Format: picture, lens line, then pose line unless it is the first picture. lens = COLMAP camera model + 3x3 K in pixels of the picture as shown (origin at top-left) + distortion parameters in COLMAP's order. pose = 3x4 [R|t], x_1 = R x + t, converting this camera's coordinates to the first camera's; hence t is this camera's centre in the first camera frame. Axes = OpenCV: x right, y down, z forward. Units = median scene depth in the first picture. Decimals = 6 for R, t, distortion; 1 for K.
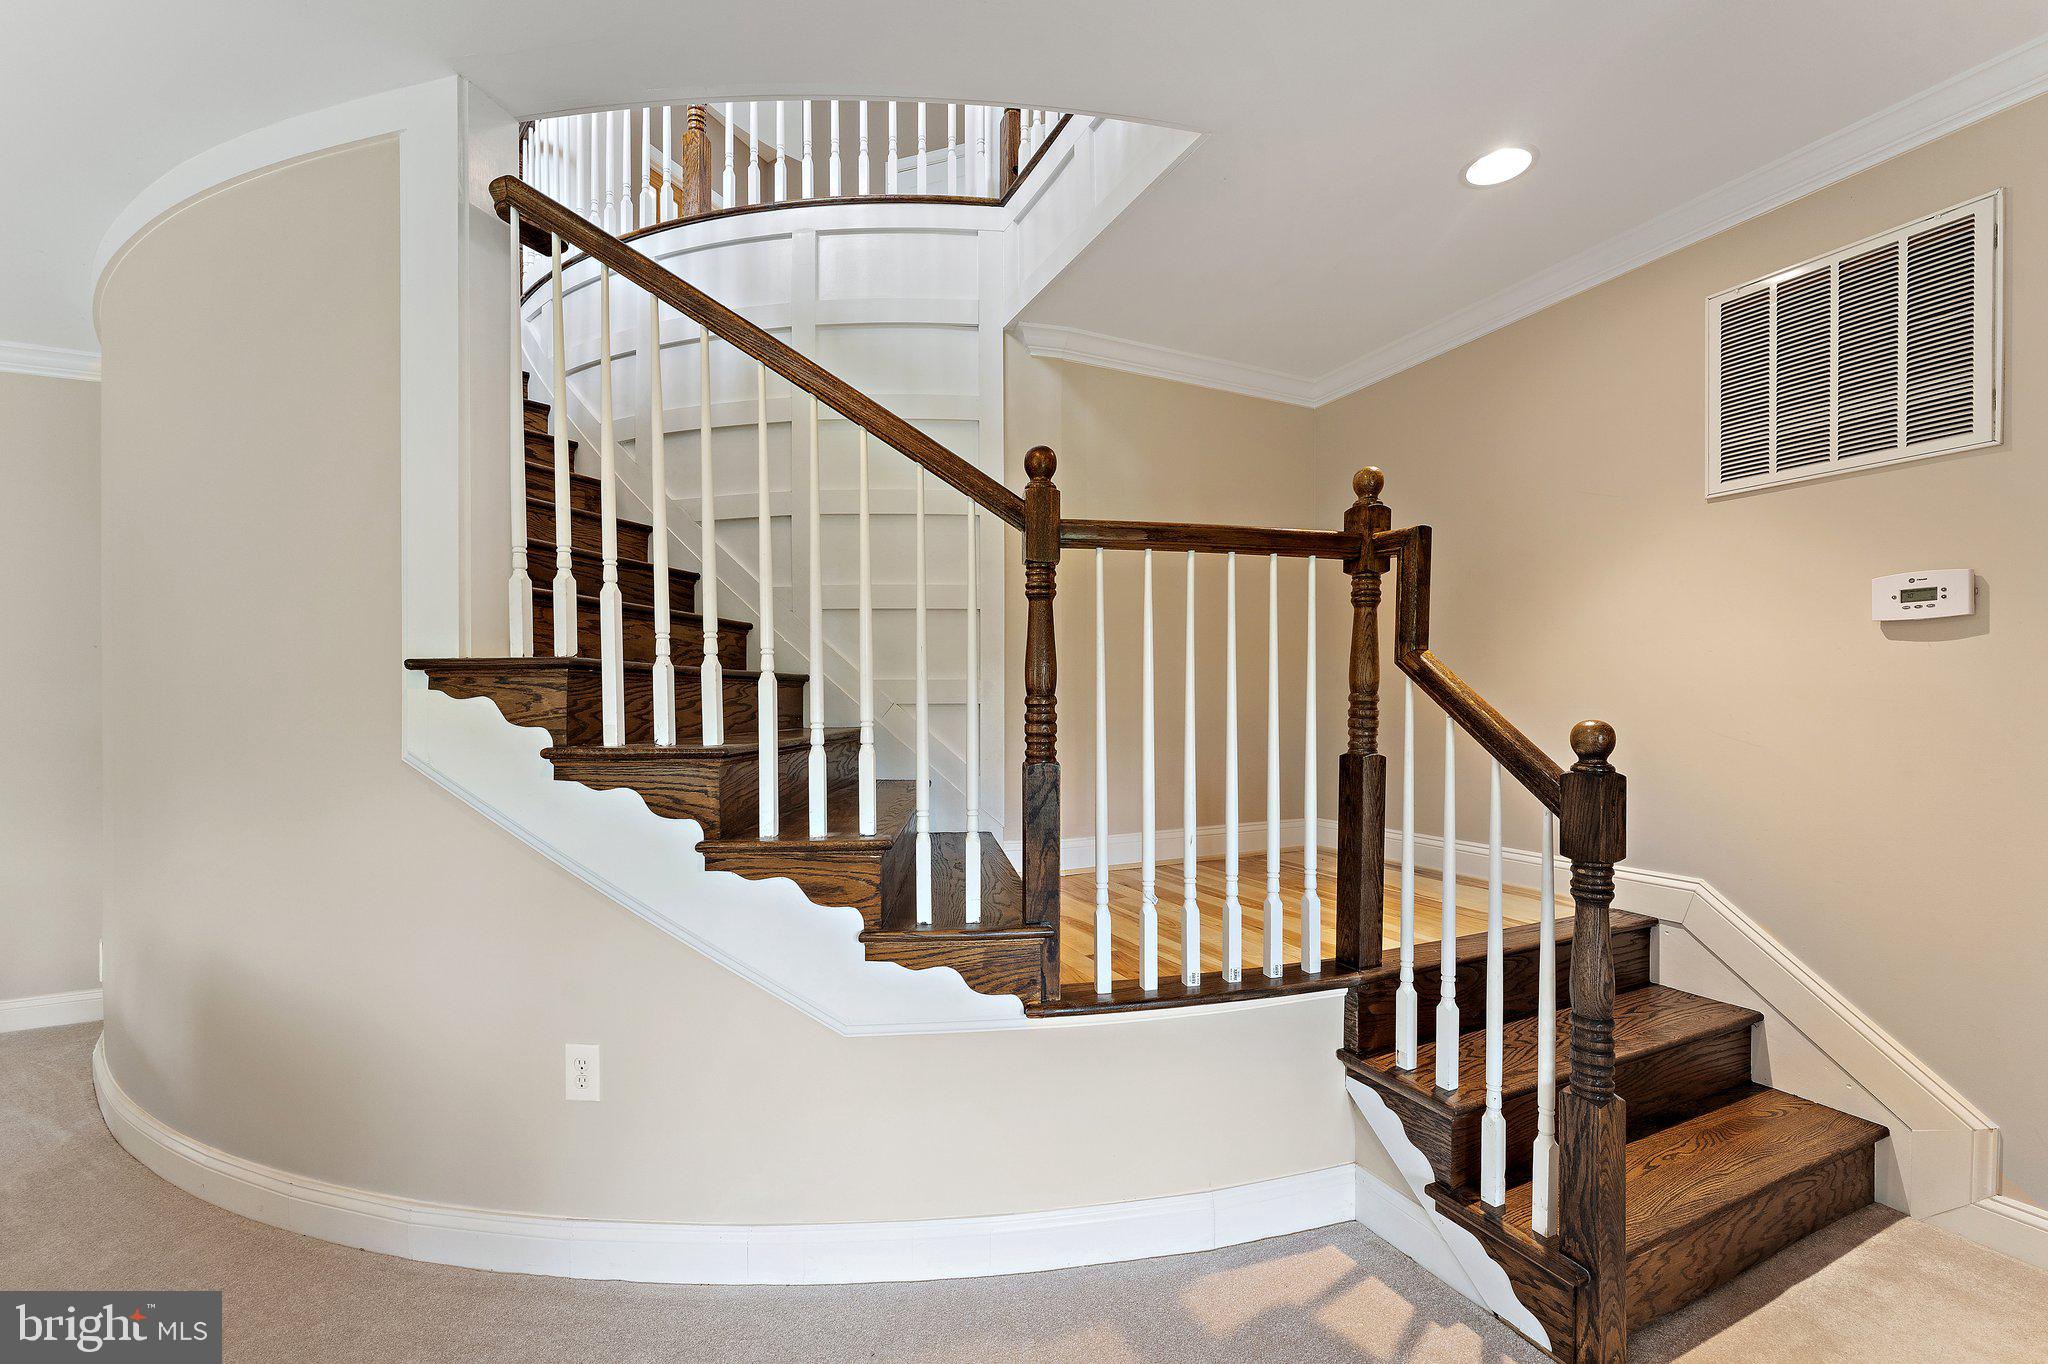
lens RADIAL K [[845.7, 0, 1052.0], [0, 845.7, 686.1], [0, 0, 1]] dist [0.002033, 0.000346]
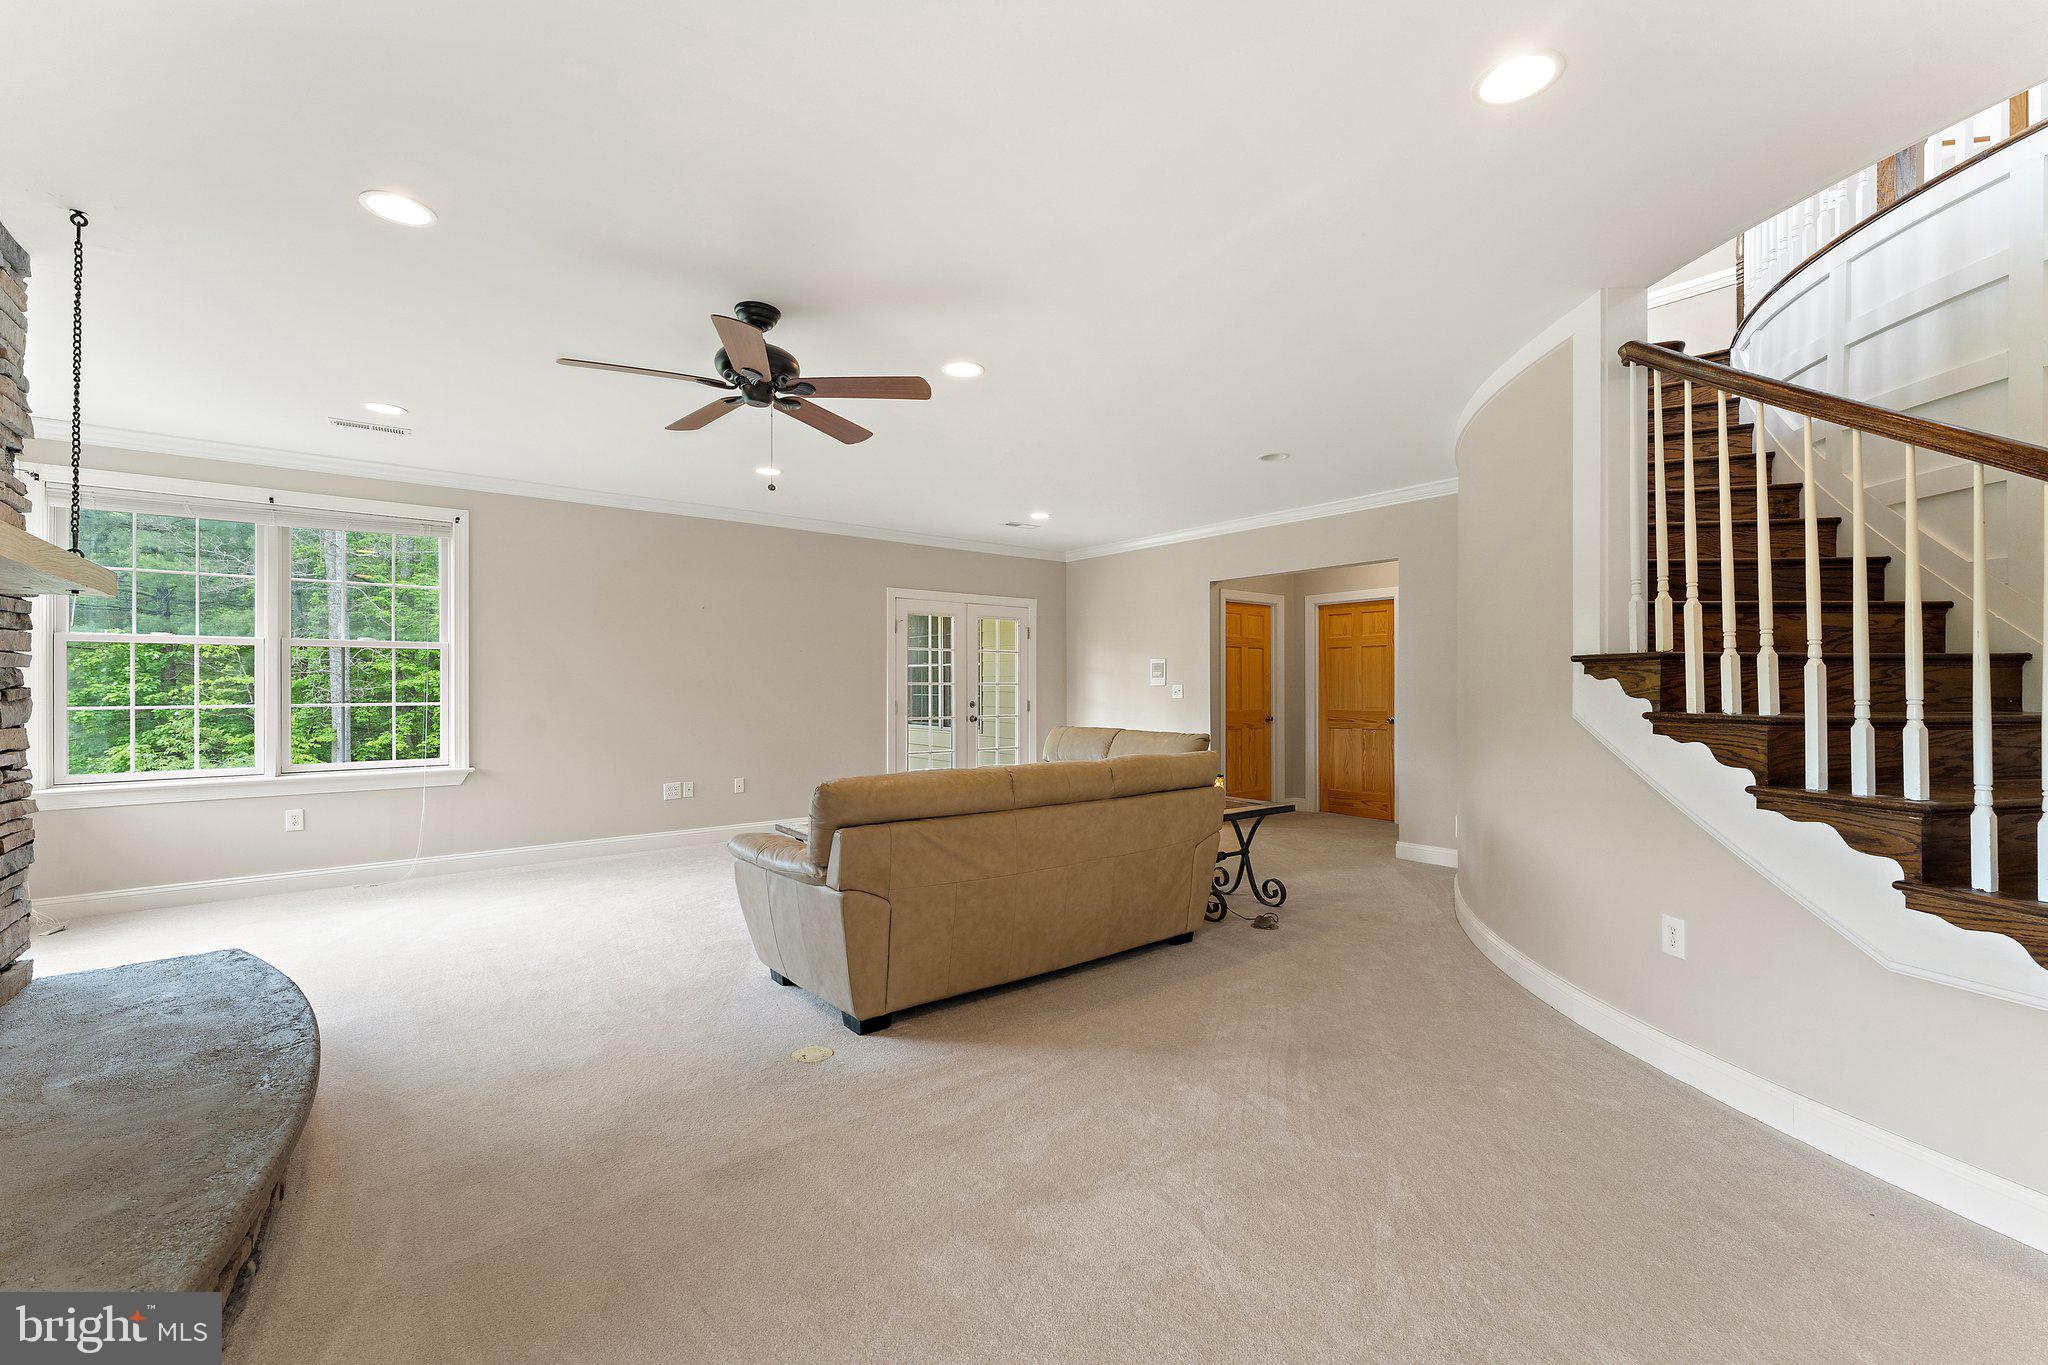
lens RADIAL K [[840.9, 0, 1027.8], [0, 840.9, 673.5], [0, 0, 1]] dist [0.001089, 0.000208]
pose [[0.225021, -0.004632, -0.974343, 0.603750], [-0.005862, 0.999964, -0.006108, 0.019325], [0.974336, 0.007086, 0.224986, -0.407296]]
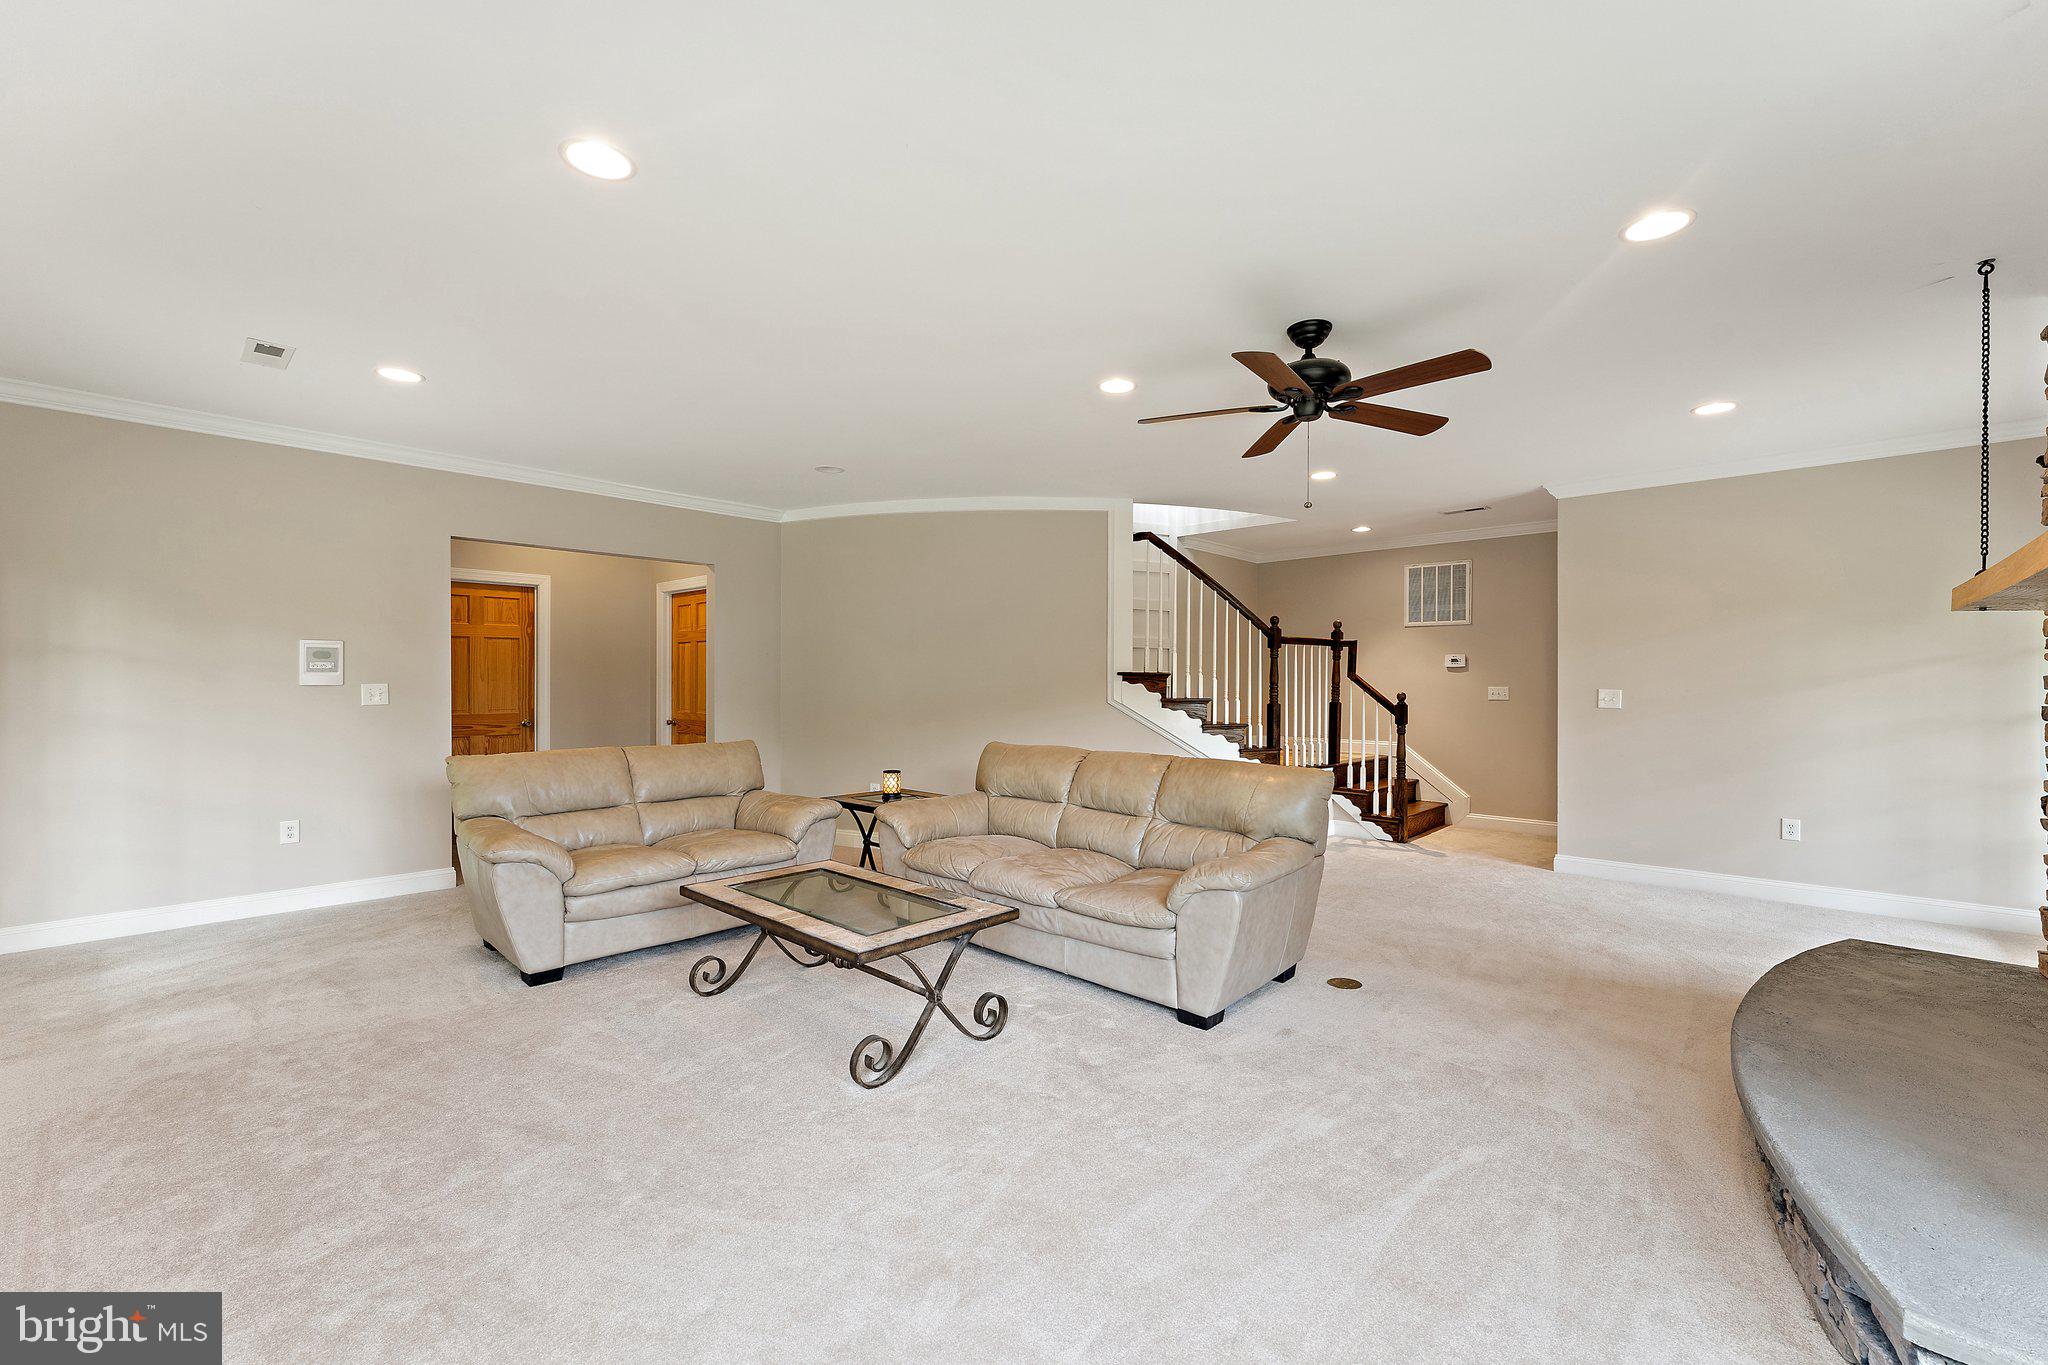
lens RADIAL K [[840.9, 0, 1027.8], [0, 840.9, 673.5], [0, 0, 1]] dist [0.001089, 0.000208]
pose [[0.929483, 0.015717, 0.368530, -2.313814], [-0.011860, 0.999849, -0.012730, 0.020124], [-0.368674, 0.007462, 0.929529, -1.937842]]
